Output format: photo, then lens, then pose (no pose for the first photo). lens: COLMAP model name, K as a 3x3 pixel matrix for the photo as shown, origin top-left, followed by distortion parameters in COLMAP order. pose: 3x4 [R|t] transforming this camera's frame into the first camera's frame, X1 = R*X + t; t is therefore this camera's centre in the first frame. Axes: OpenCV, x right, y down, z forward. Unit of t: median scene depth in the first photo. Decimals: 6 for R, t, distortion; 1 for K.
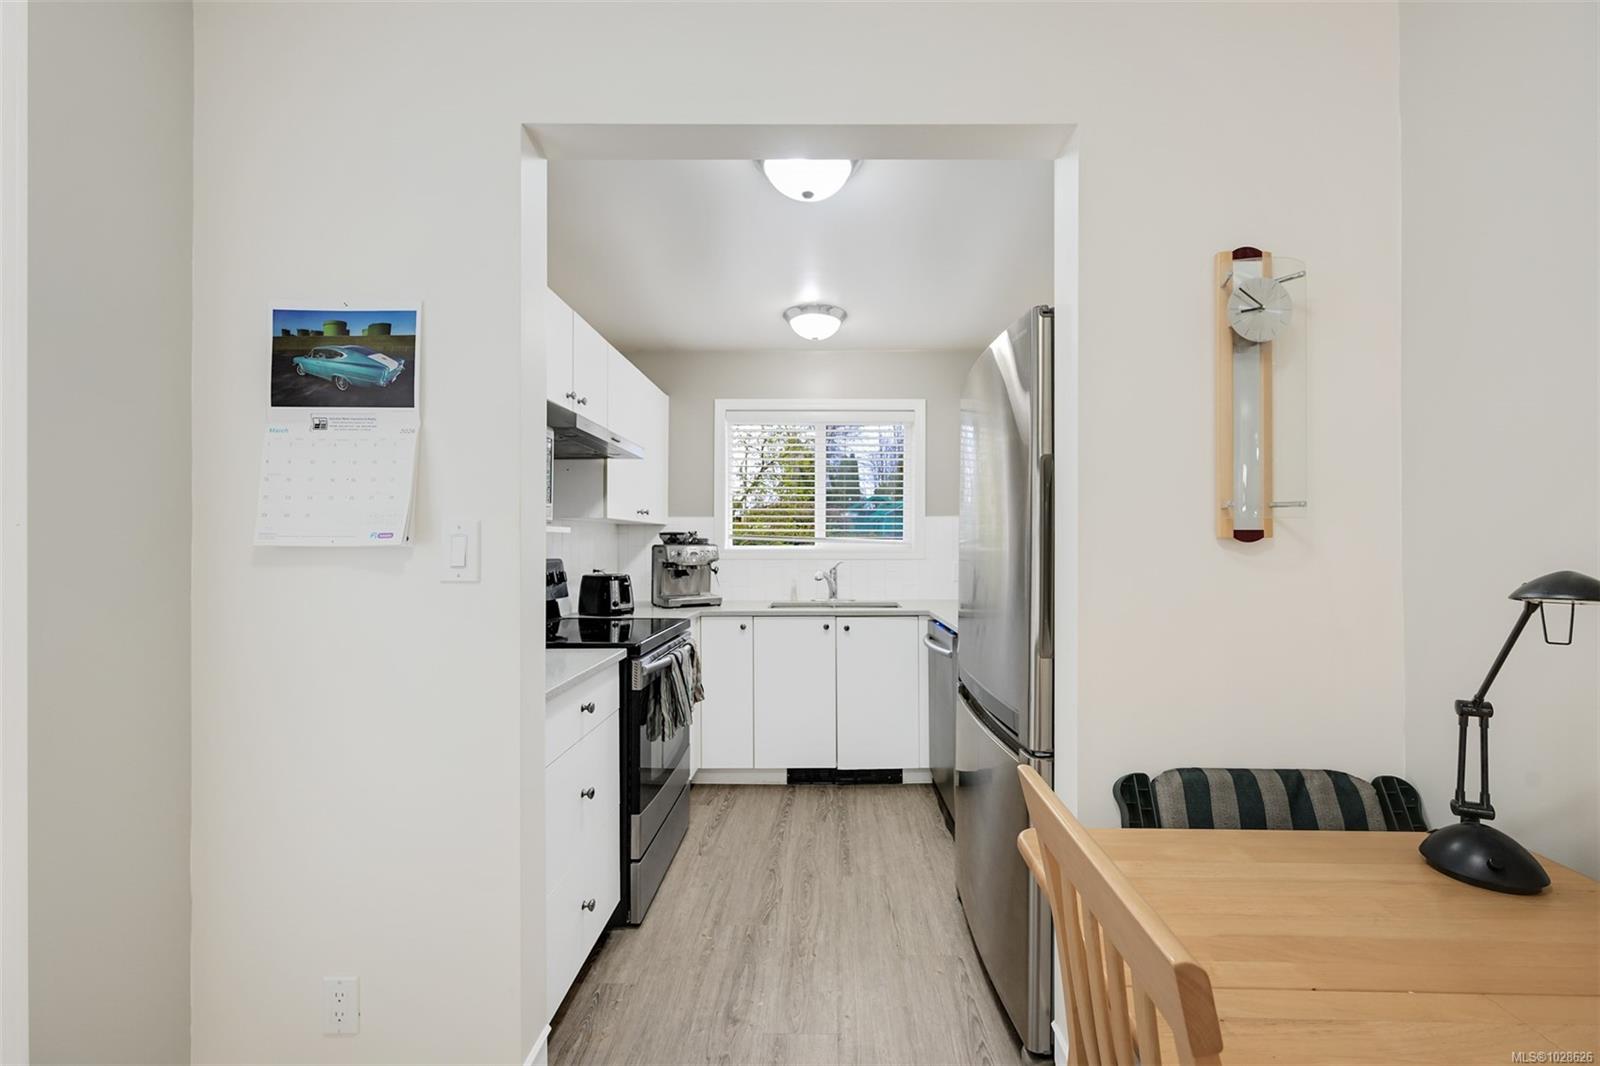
lens RADIAL K [[637.1, 0, 826.1], [0, 637.1, 544.0], [0, 0, 1]] dist [-0.001397, 0.001387]
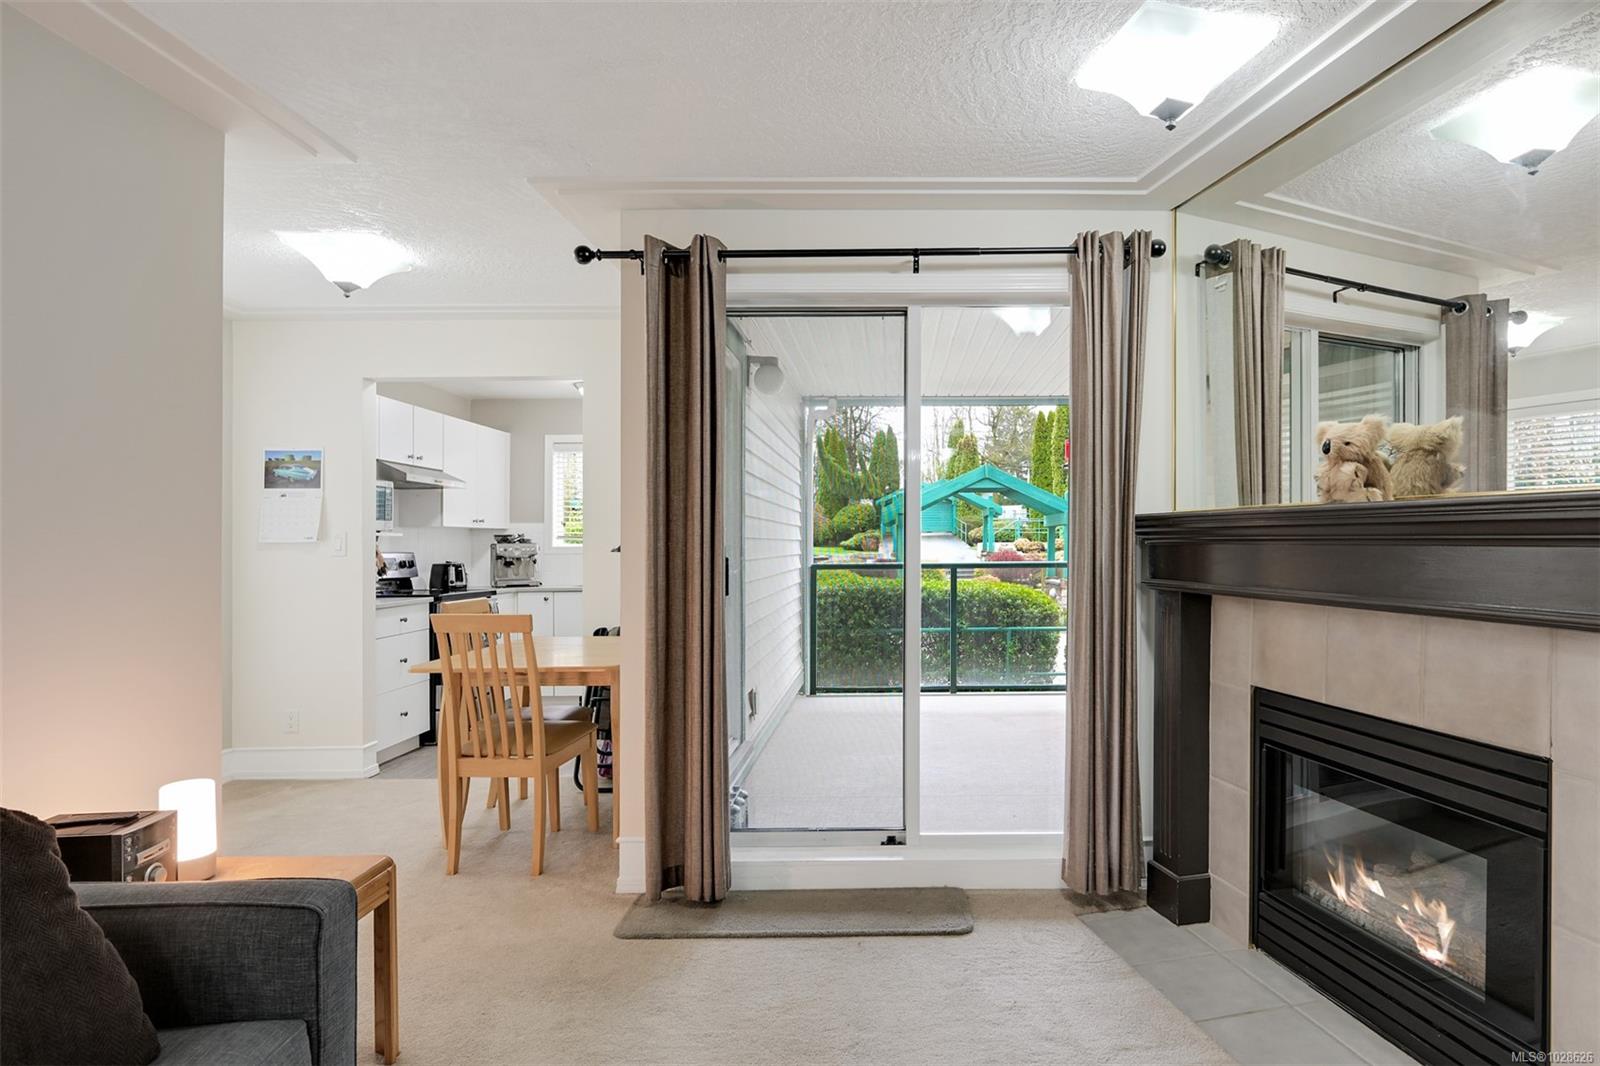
lens RADIAL K [[880.1, 0, 895.2], [0, 880.1, 549.0], [0, 0, 1]] dist [-0.001633, -0.001446]
pose [[0.999935, -0.006602, 0.009342, 0.647307], [0.006577, 0.999975, 0.002749, 0.014679], [-0.009360, -0.002687, 0.999953, -1.015927]]
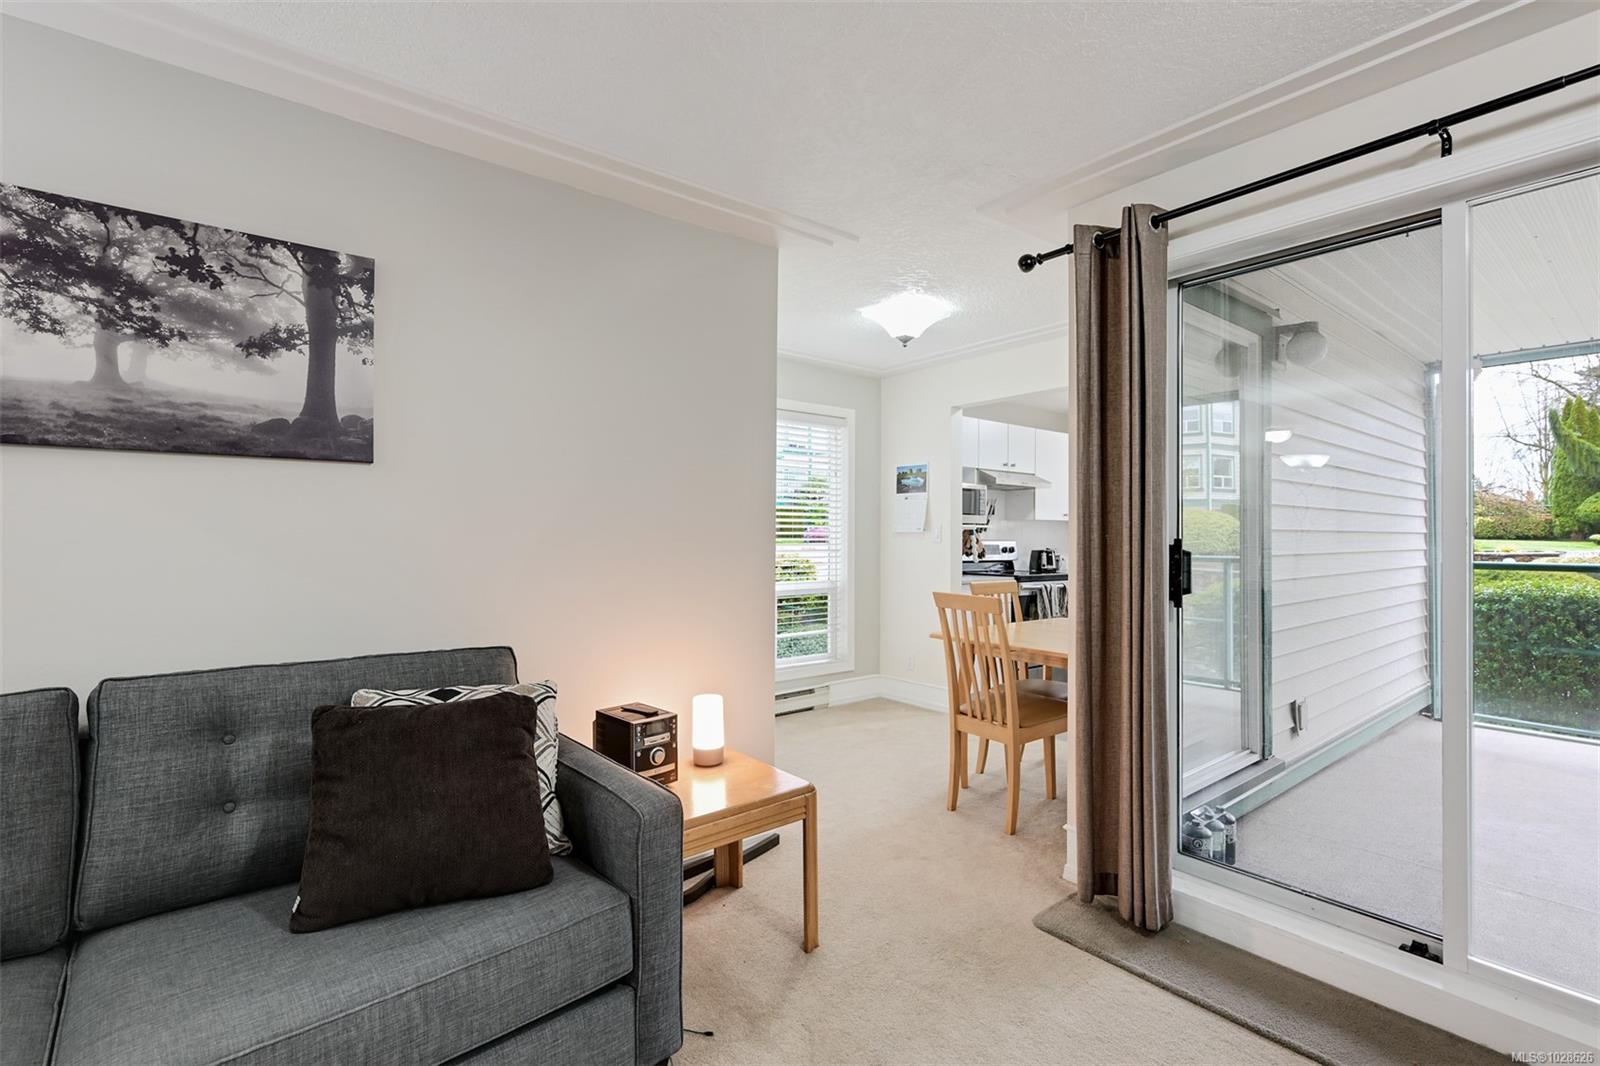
lens RADIAL K [[726.7, 0, 803.6], [0, 726.7, 527.0], [0, 0, 1]] dist [0.001570, -0.000748]
pose [[0.629181, -0.005967, -0.777236, 0.795871], [-0.006025, 0.999903, -0.012554, 0.011853], [0.777235, 0.012582, 0.629084, -0.796754]]
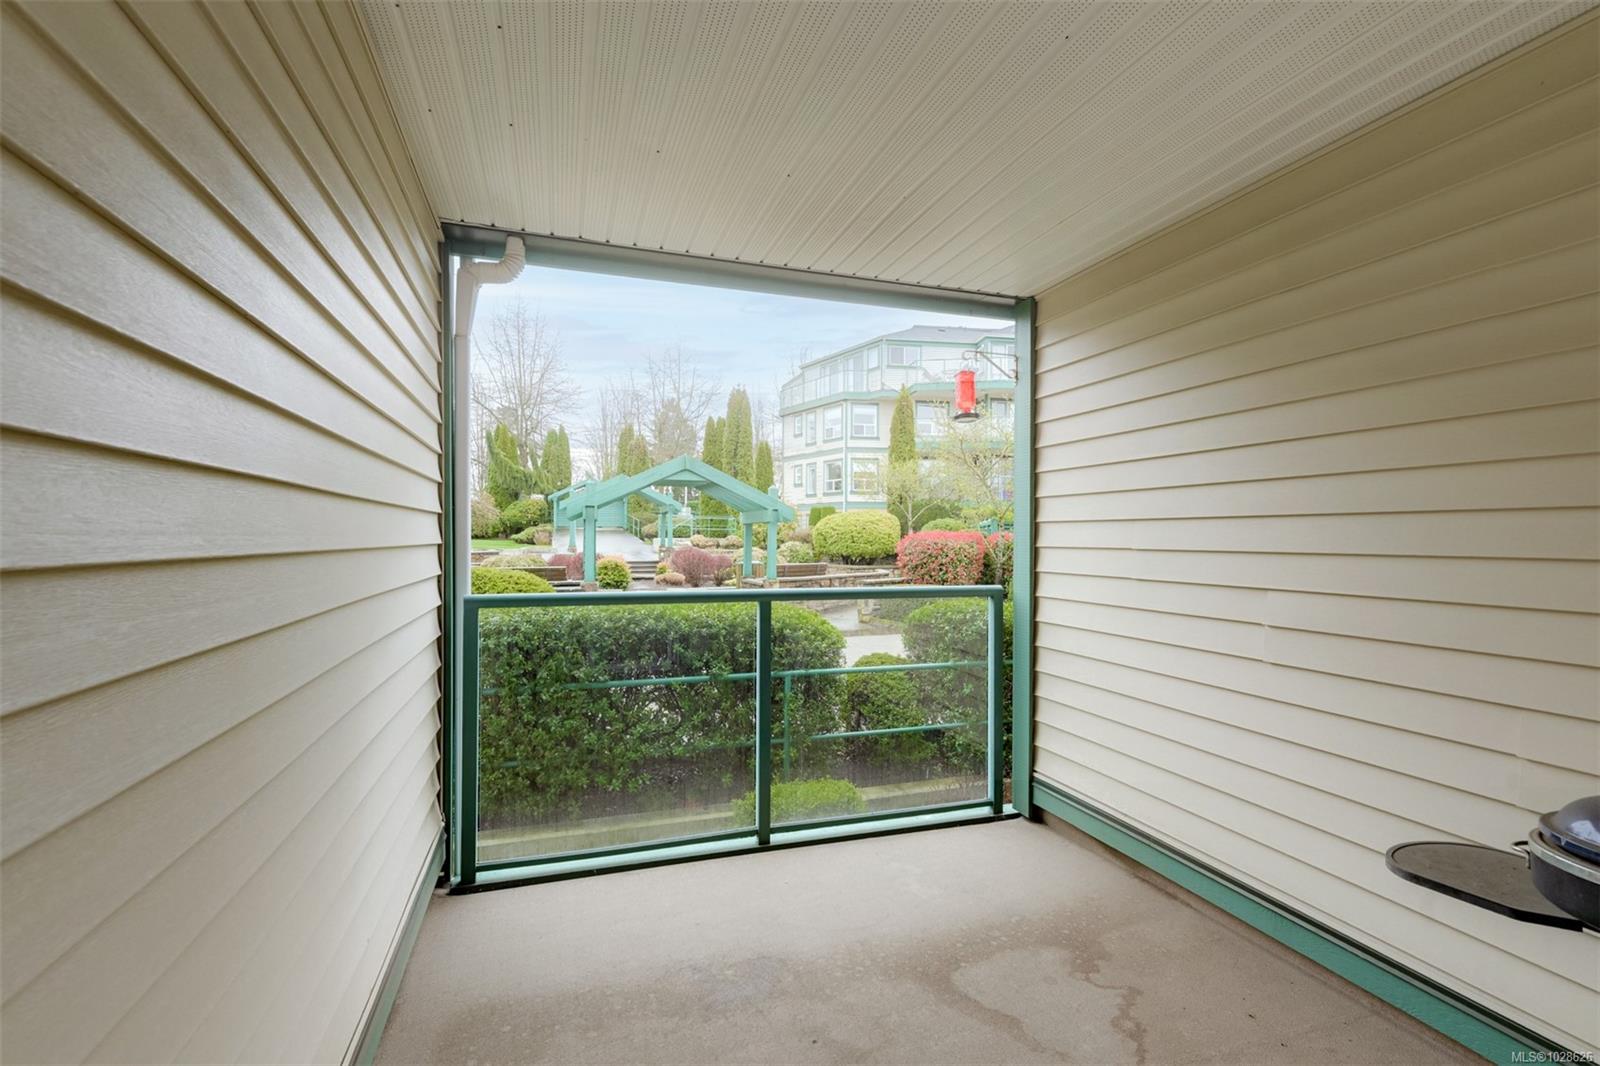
lens RADIAL K [[726.7, 0, 808.0], [0, 726.7, 553.2], [0, 0, 1]] dist [0.001570, -0.000748]
pose [[0.943685, -0.001143, 0.330844, 0.552991], [-0.005097, 0.999825, 0.017991, -0.009632], [-0.330807, -0.018664, 0.943514, 0.262297]]
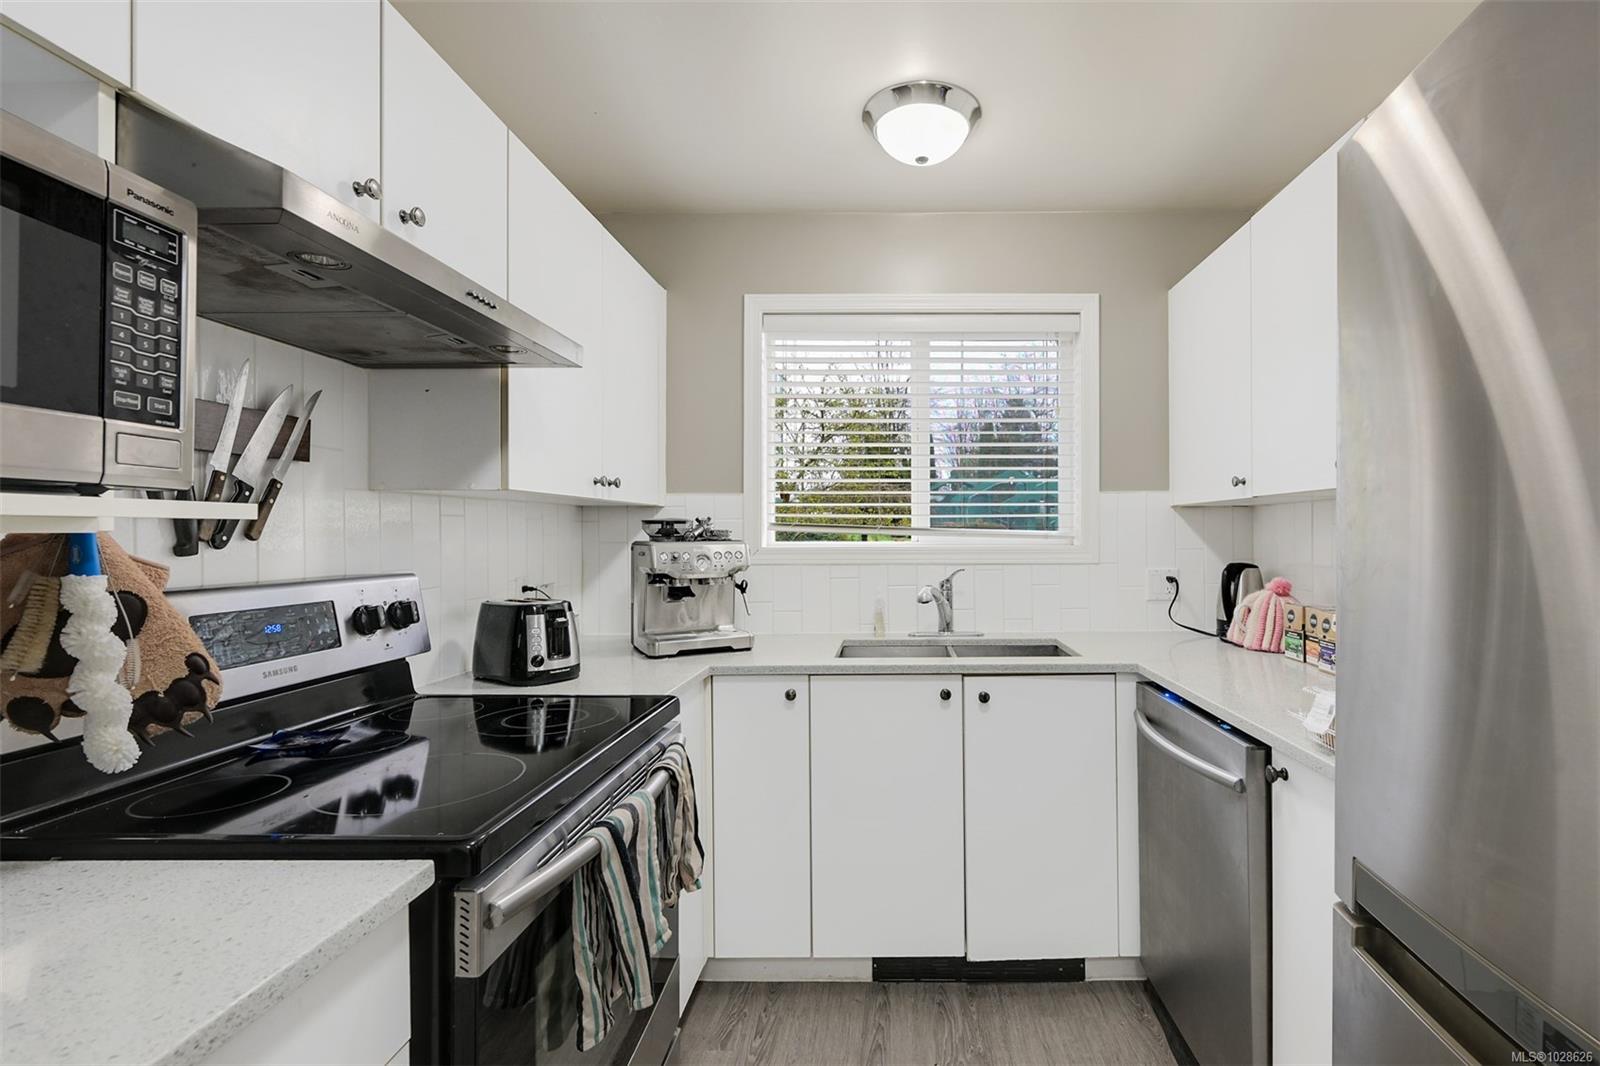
lens RADIAL K [[726.7, 0, 883.5], [0, 726.7, 534.6], [0, 0, 1]] dist [0.001570, -0.000748]
pose [[0.999889, -0.003005, -0.014593, -0.042612], [0.003029, 0.999994, 0.001660, -0.005910], [0.014588, -0.001704, 0.999892, 0.388298]]
